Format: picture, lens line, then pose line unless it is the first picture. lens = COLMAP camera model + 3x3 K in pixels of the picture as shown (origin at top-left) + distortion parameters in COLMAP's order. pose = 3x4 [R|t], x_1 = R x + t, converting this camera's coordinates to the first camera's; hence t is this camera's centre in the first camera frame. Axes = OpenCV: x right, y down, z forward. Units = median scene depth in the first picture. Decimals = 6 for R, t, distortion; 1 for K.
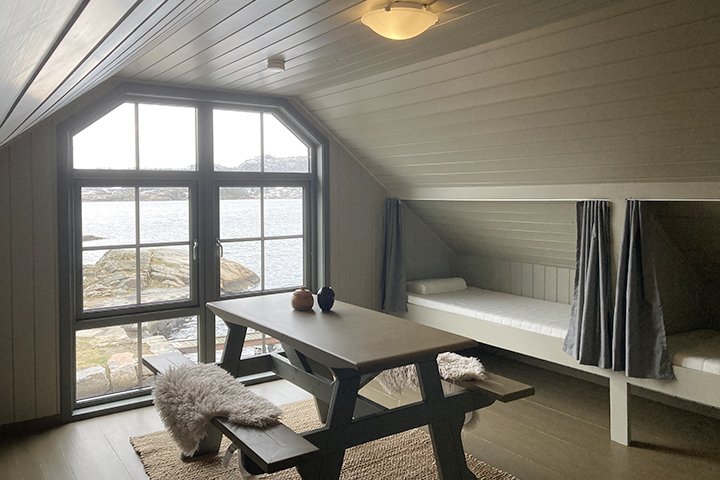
lens RADIAL K [[593.5, 0, 362.5], [0, 593.5, 234.5], [0, 0, 1]] dist [0.029636, -0.038993]
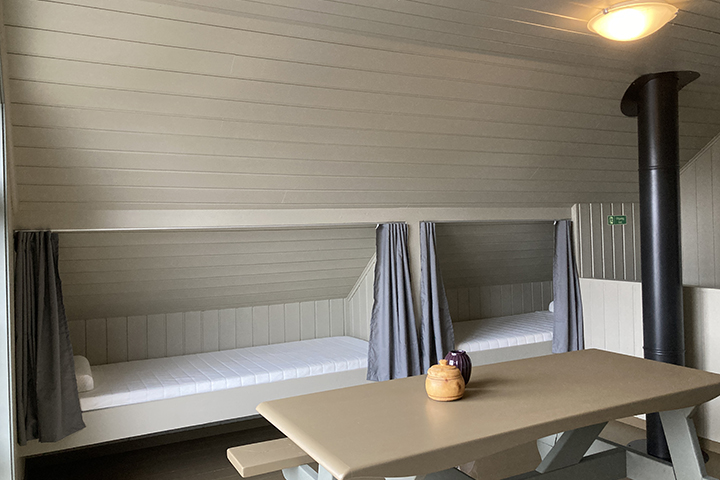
lens RADIAL K [[593.5, 0, 358.8], [0, 593.5, 225.6], [0, 0, 1]] dist [0.029636, -0.038993]
pose [[0.127698, 0.008536, 0.991776, -0.646766], [0.092131, 0.995537, -0.020431, -0.035260], [-0.987525, 0.093983, 0.126341, 0.913325]]
